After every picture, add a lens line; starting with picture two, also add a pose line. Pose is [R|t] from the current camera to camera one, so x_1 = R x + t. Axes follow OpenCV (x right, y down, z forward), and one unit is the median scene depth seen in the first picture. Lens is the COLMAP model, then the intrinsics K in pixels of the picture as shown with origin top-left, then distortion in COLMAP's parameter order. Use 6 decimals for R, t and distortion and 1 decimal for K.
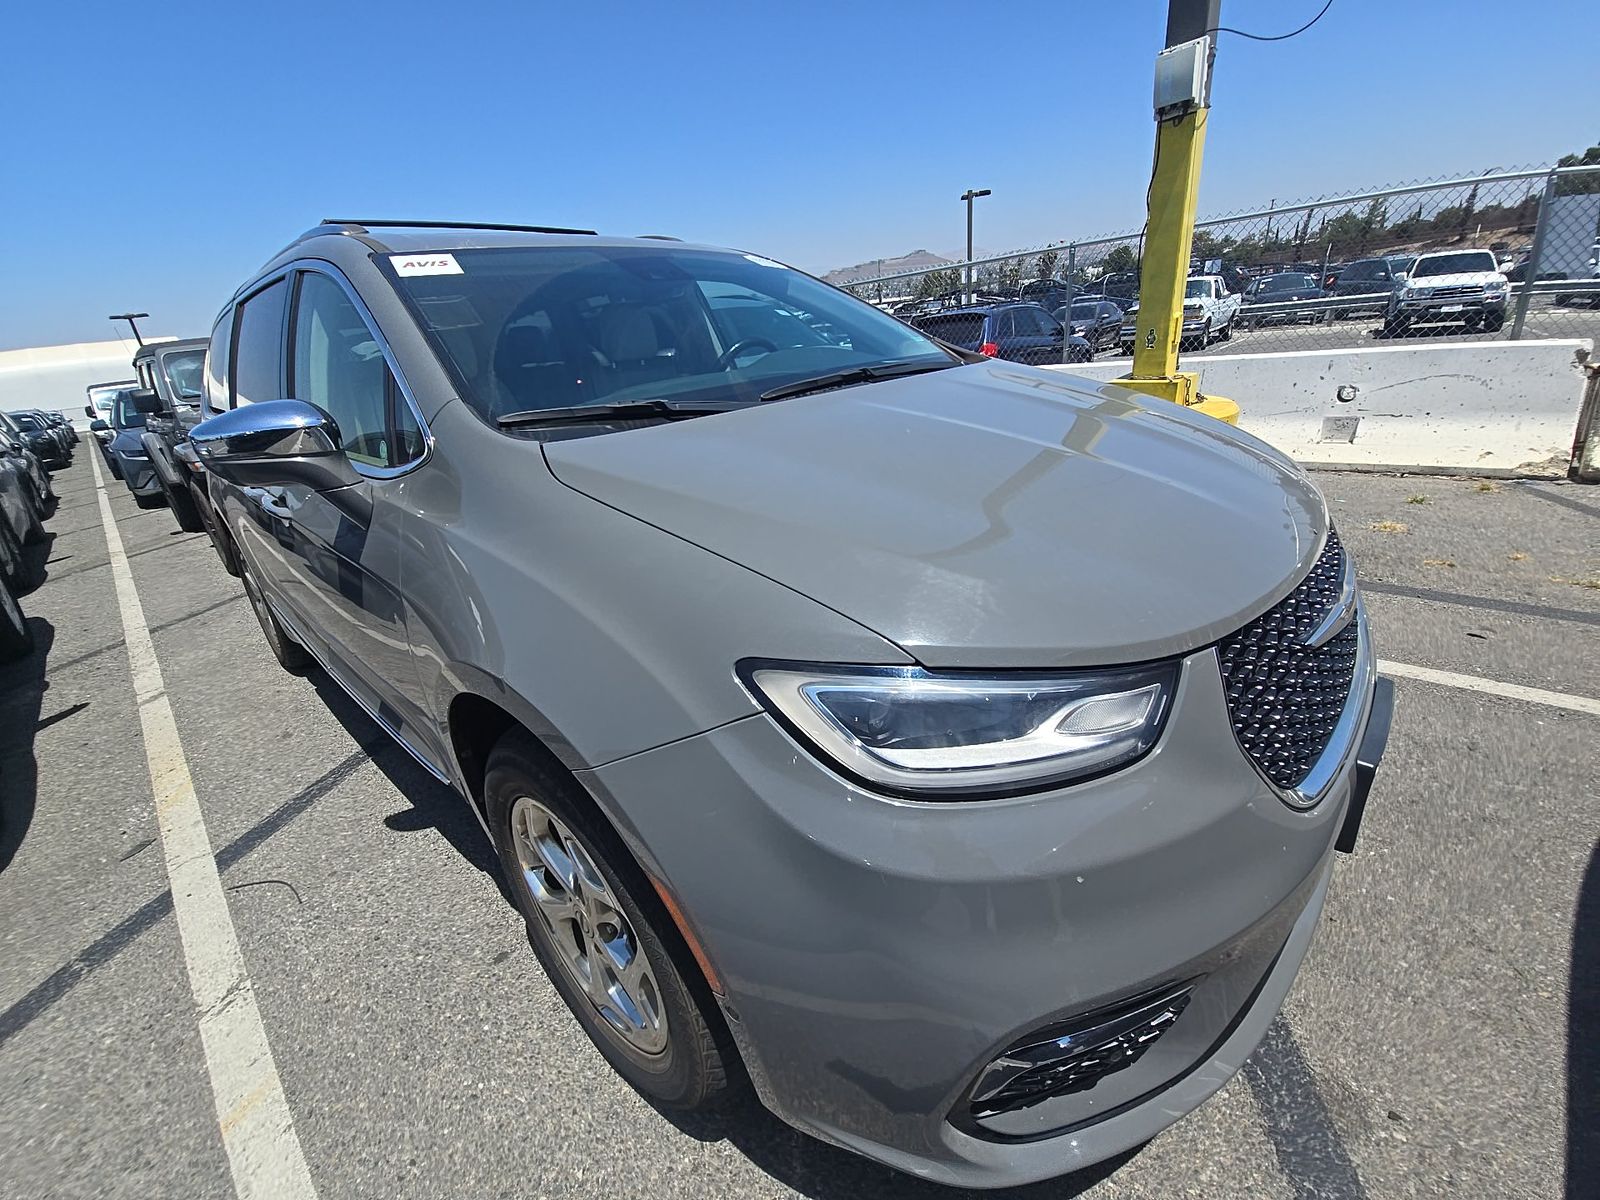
lens RADIAL K [[661.1, 0, 792.8], [0, 661.1, 585.7], [0, 0, 1]] dist [0.017553, -0.016703]
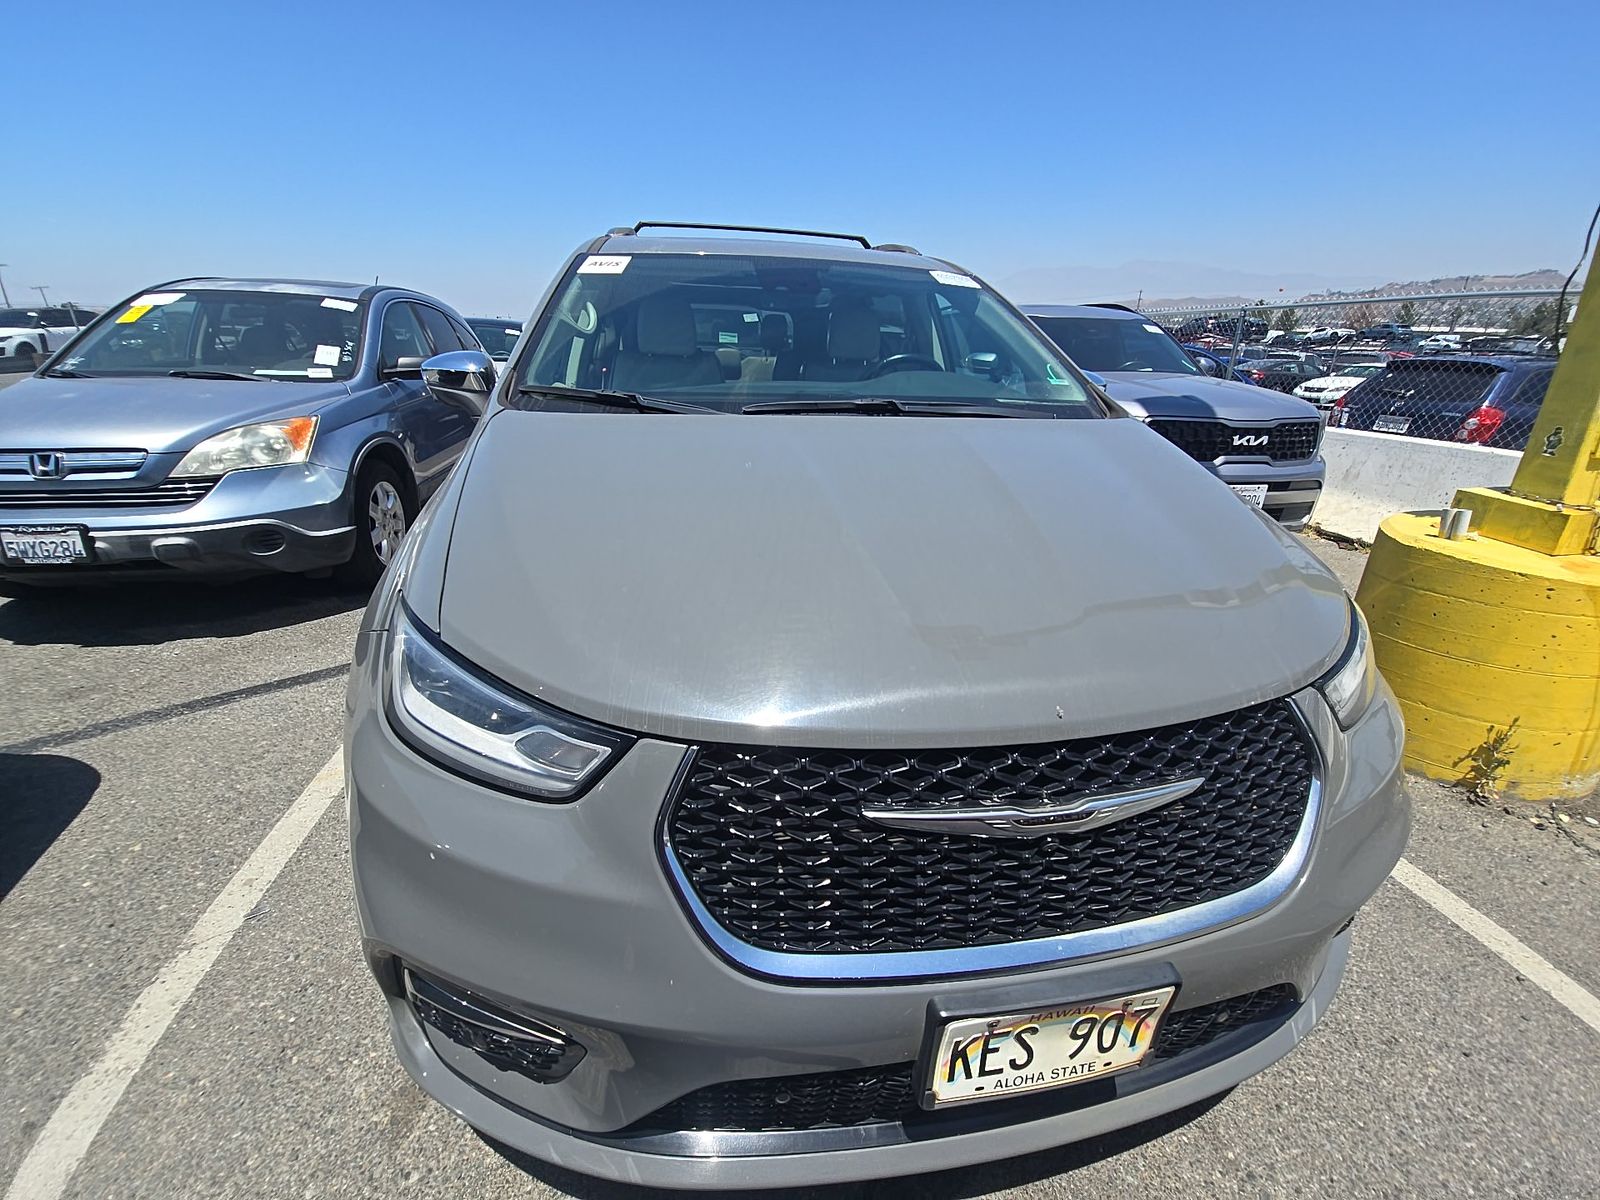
lens RADIAL K [[661.1, 0, 792.8], [0, 661.1, 585.7], [0, 0, 1]] dist [0.017553, -0.016703]
pose [[0.802682, 0.316475, -0.505515, 0.704973], [-0.308648, 0.945696, 0.101962, -0.160155], [0.510332, 0.074183, 0.856772, 0.155038]]
